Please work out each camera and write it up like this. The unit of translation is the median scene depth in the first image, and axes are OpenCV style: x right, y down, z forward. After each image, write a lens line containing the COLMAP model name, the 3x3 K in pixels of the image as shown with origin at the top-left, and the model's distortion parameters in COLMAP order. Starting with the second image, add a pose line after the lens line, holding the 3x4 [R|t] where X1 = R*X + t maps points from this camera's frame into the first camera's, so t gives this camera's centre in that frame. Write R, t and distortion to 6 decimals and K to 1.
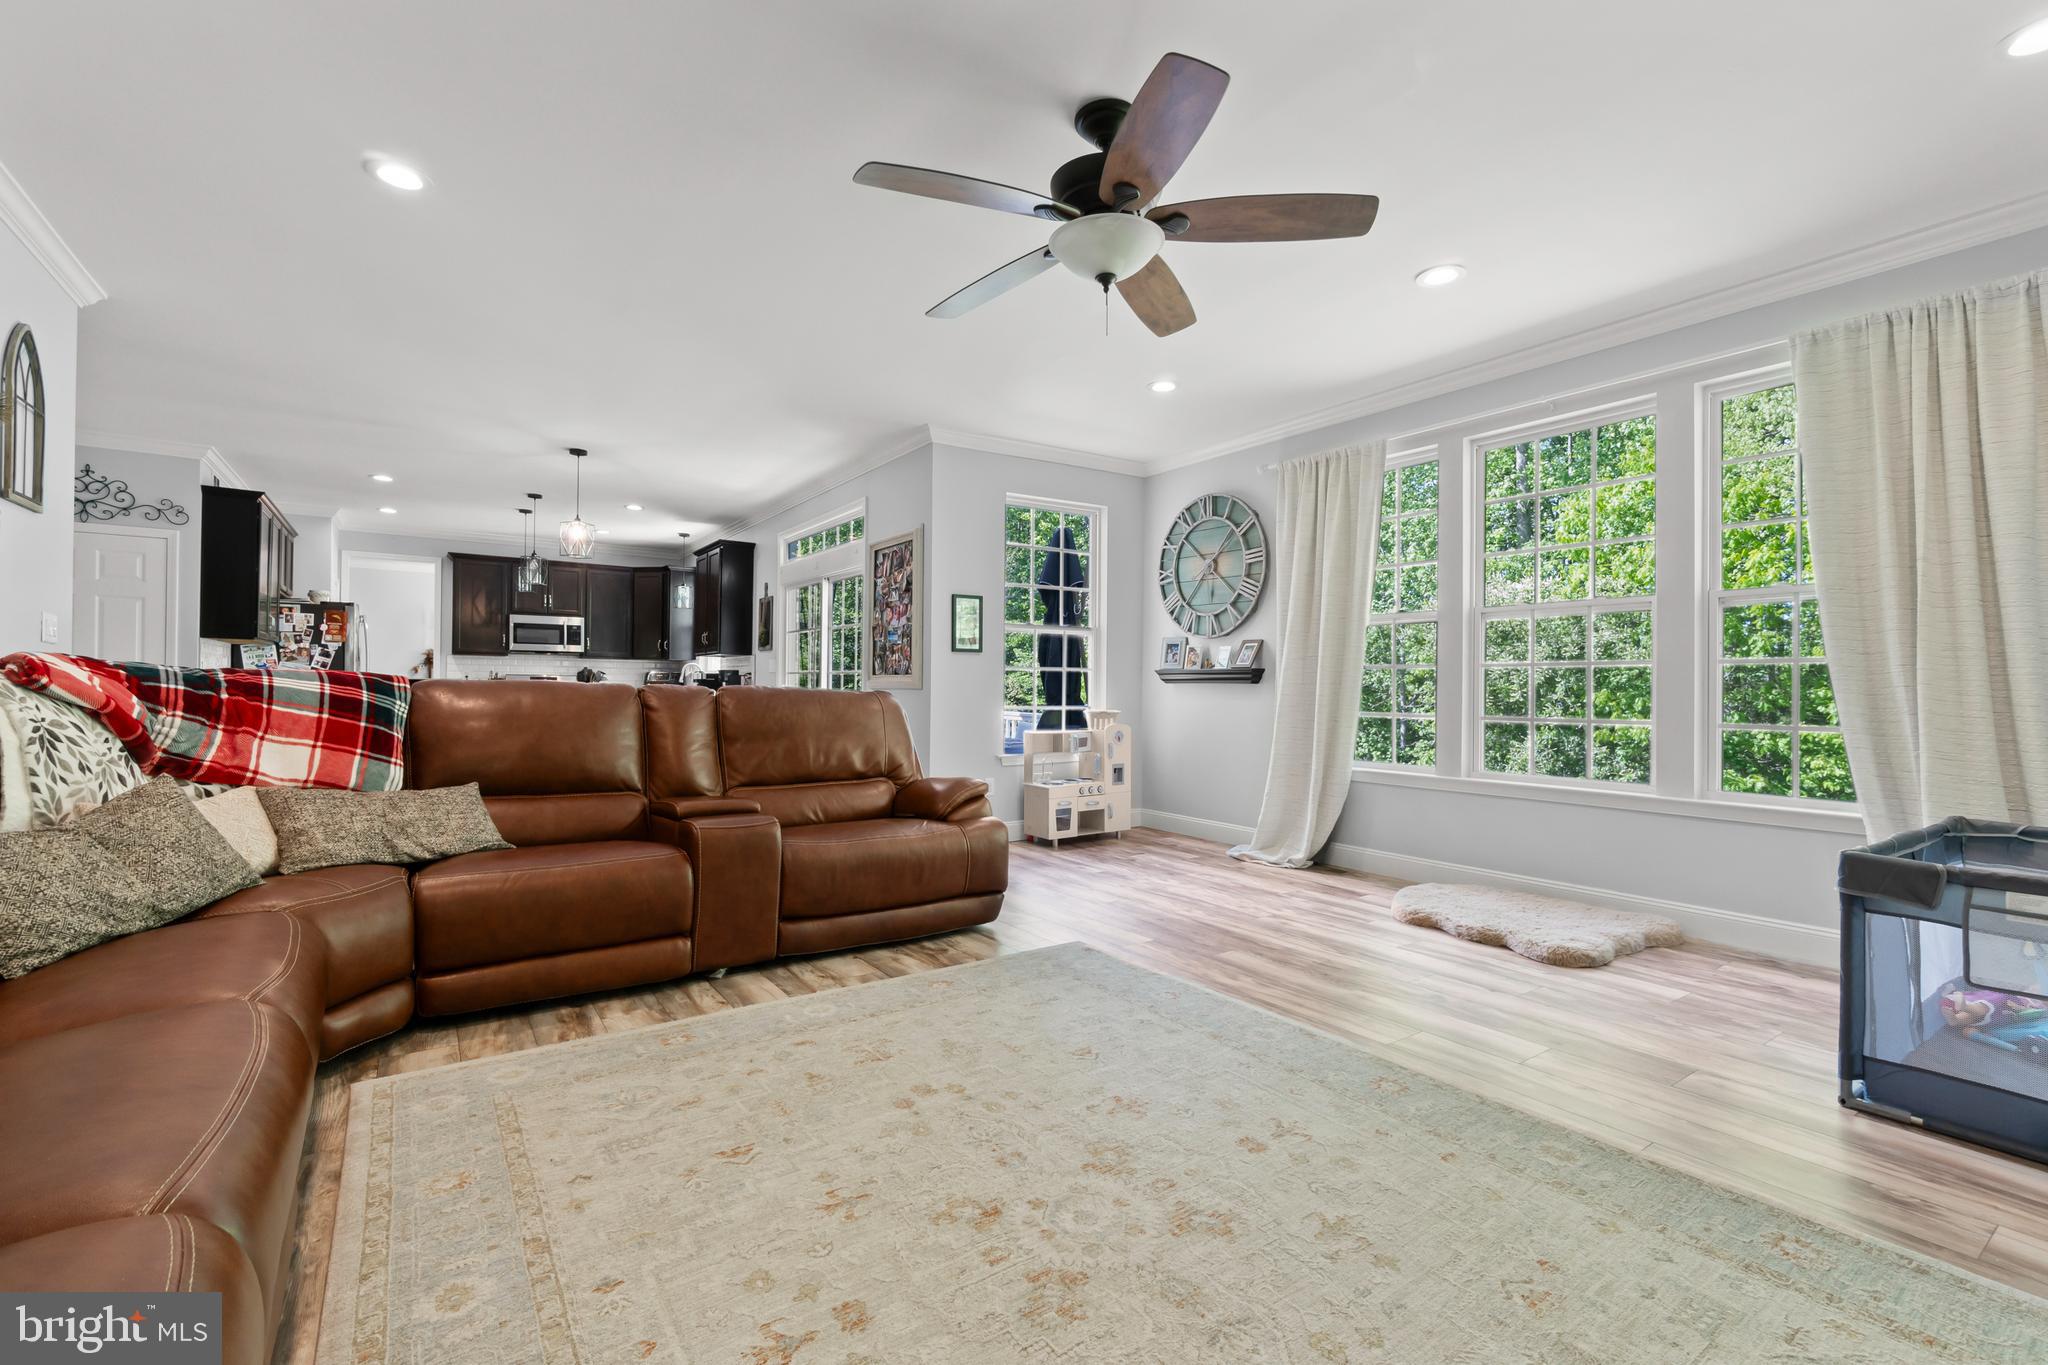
lens RADIAL K [[881.2, 0, 1033.6], [0, 881.2, 682.3], [0, 0, 1]] dist [-0.008556, 0.002748]
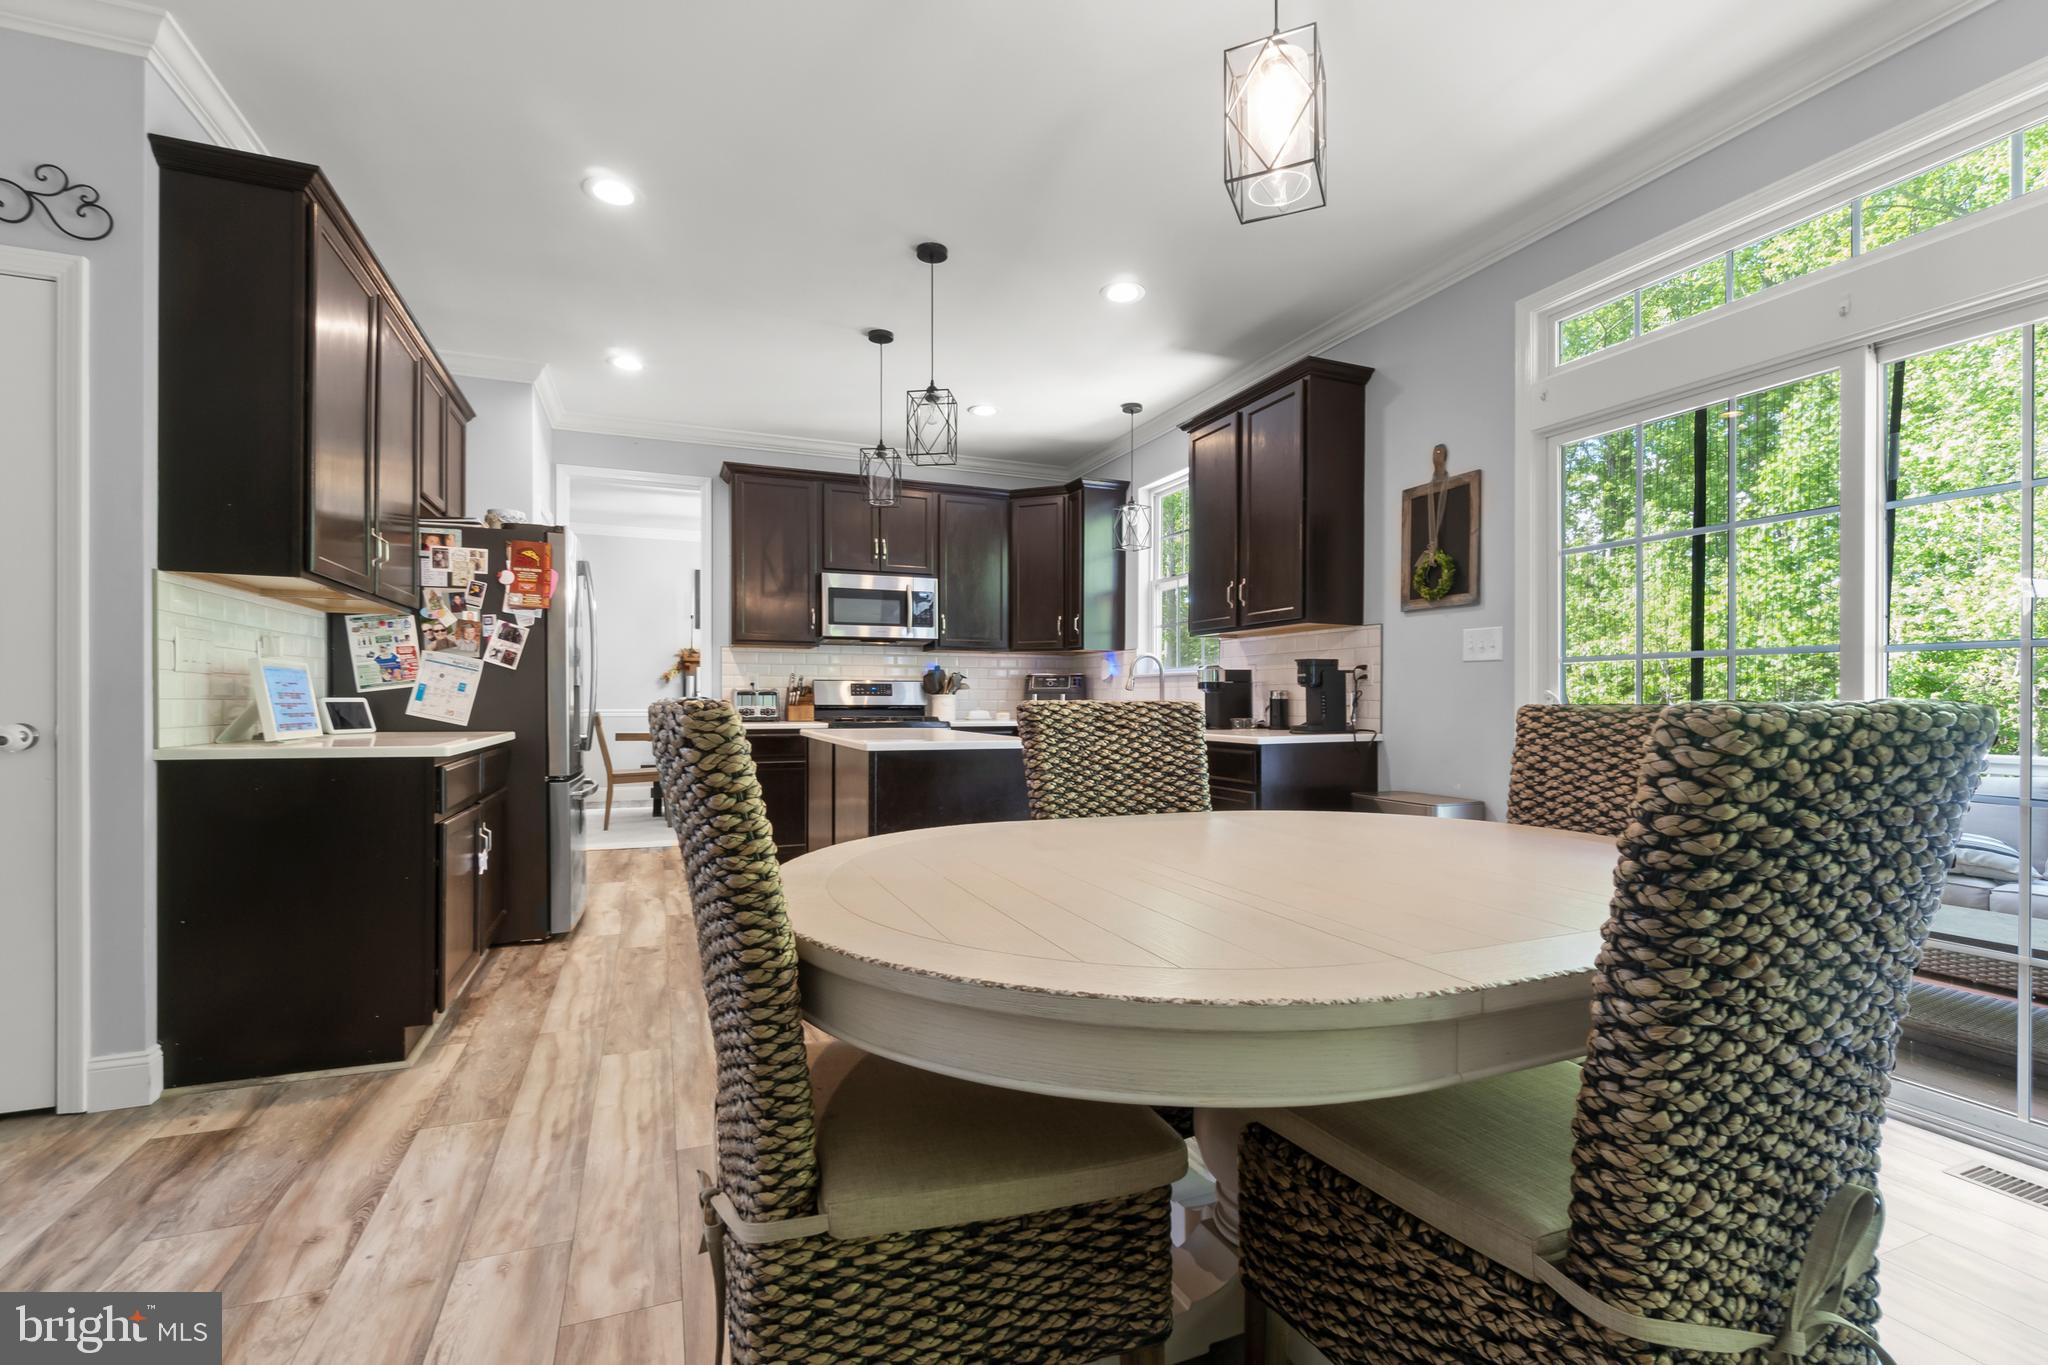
lens RADIAL K [[881.2, 0, 1031.5], [0, 881.2, 702.4], [0, 0, 1]] dist [-0.008556, 0.002748]
pose [[0.978200, -0.008708, -0.207482, -0.521004], [0.010840, 0.999899, 0.009142, 0.002856], [0.207382, -0.011192, 0.978196, 0.710123]]
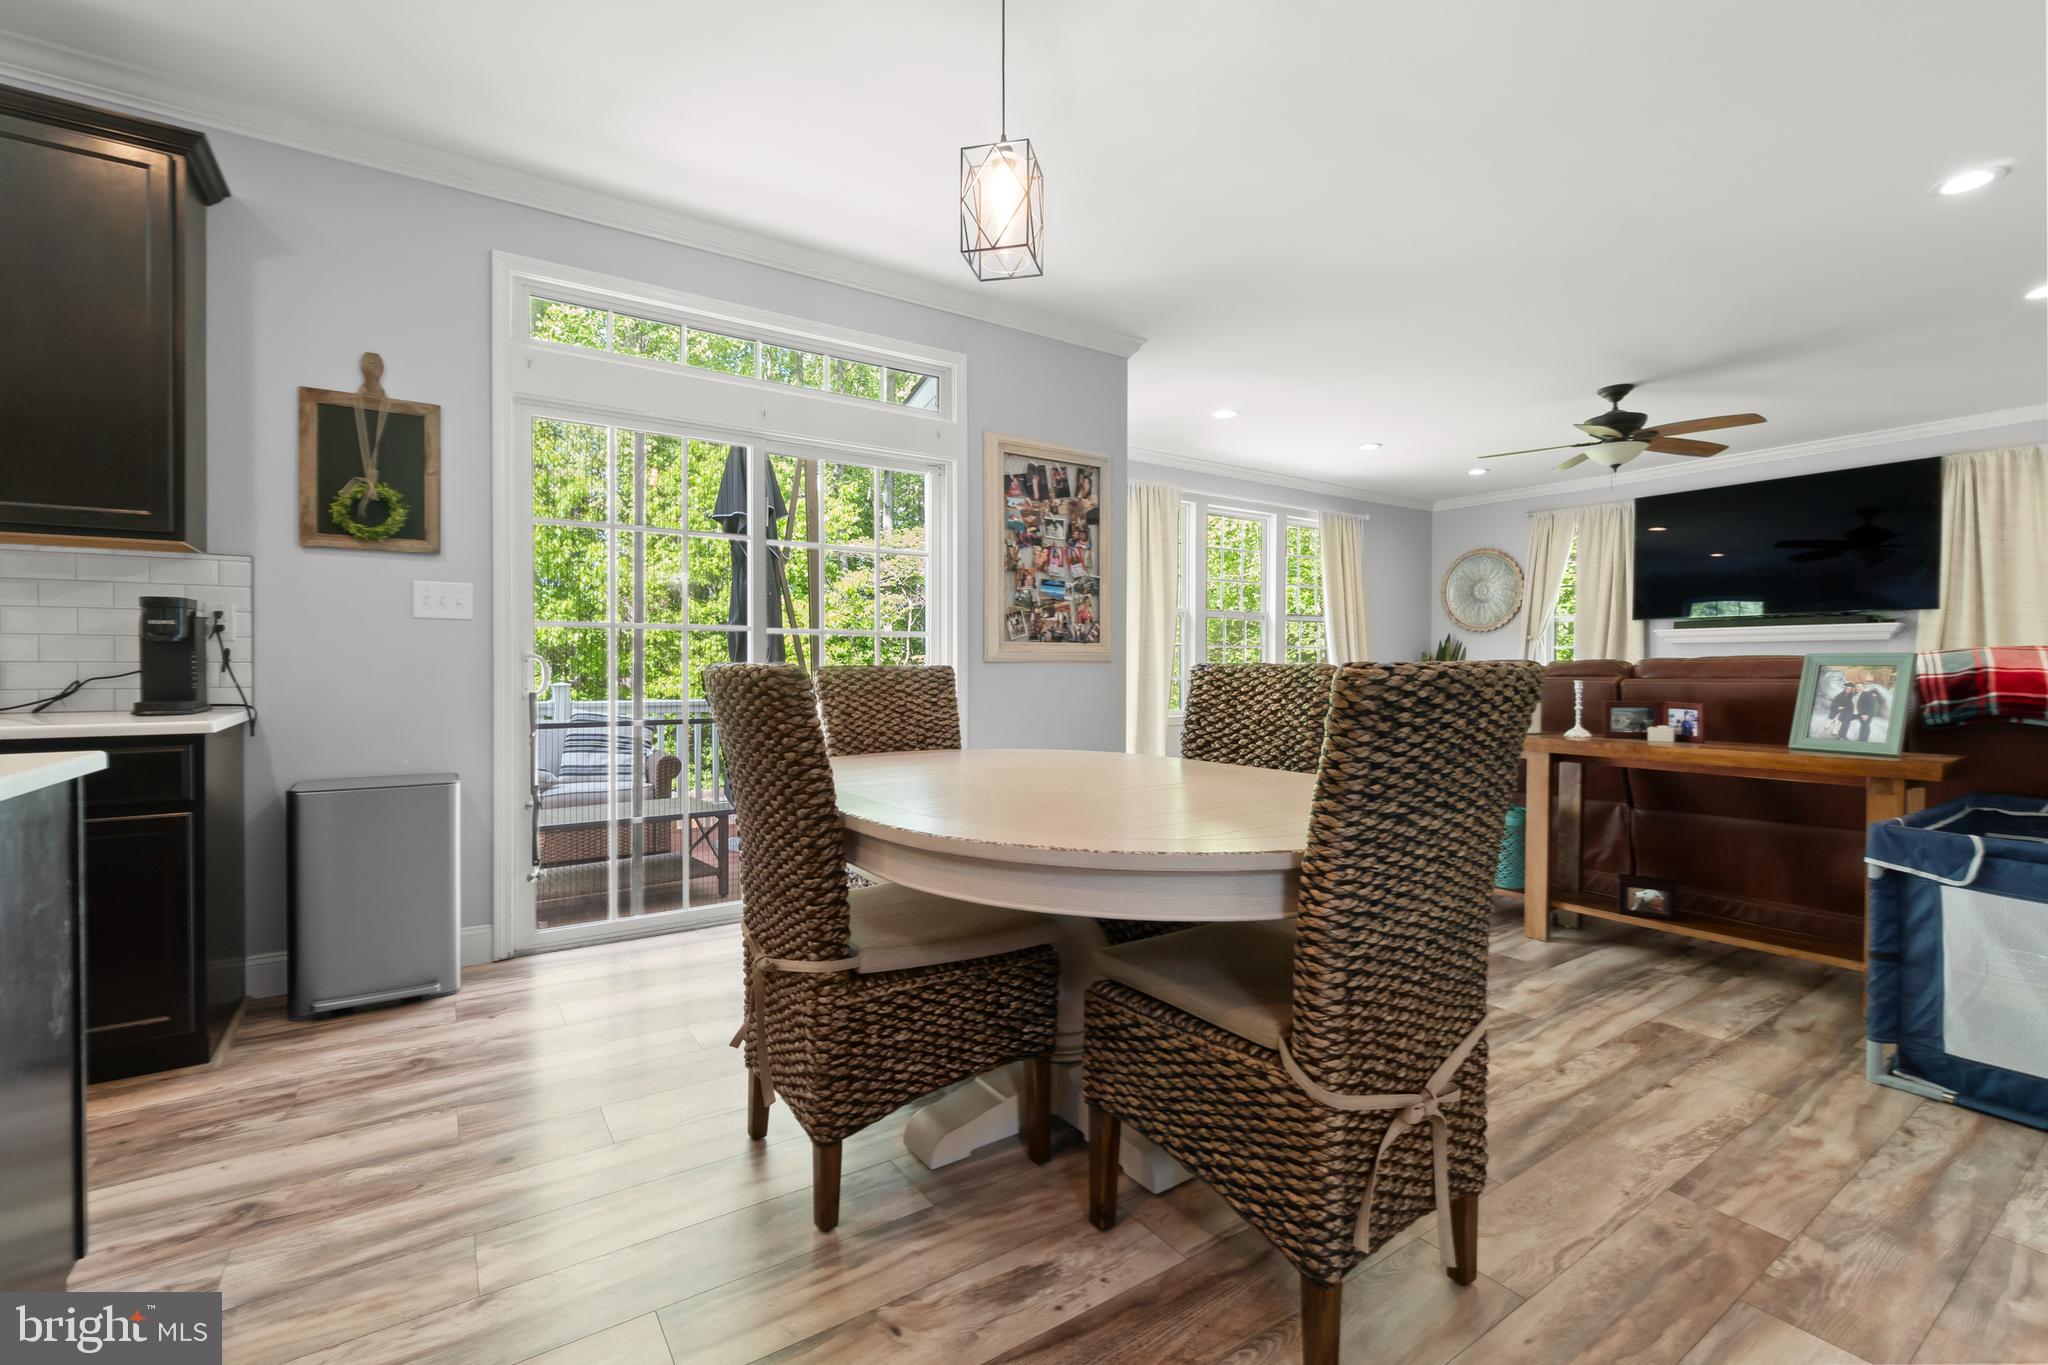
lens RADIAL K [[881.2, 0, 1015.0], [0, 881.2, 673.0], [0, 0, 1]] dist [-0.008556, 0.002748]
pose [[0.032429, -0.021497, 0.999243, -0.820146], [-0.009757, 0.999714, 0.021824, 0.001620], [-0.999426, -0.010457, 0.032210, 0.946583]]
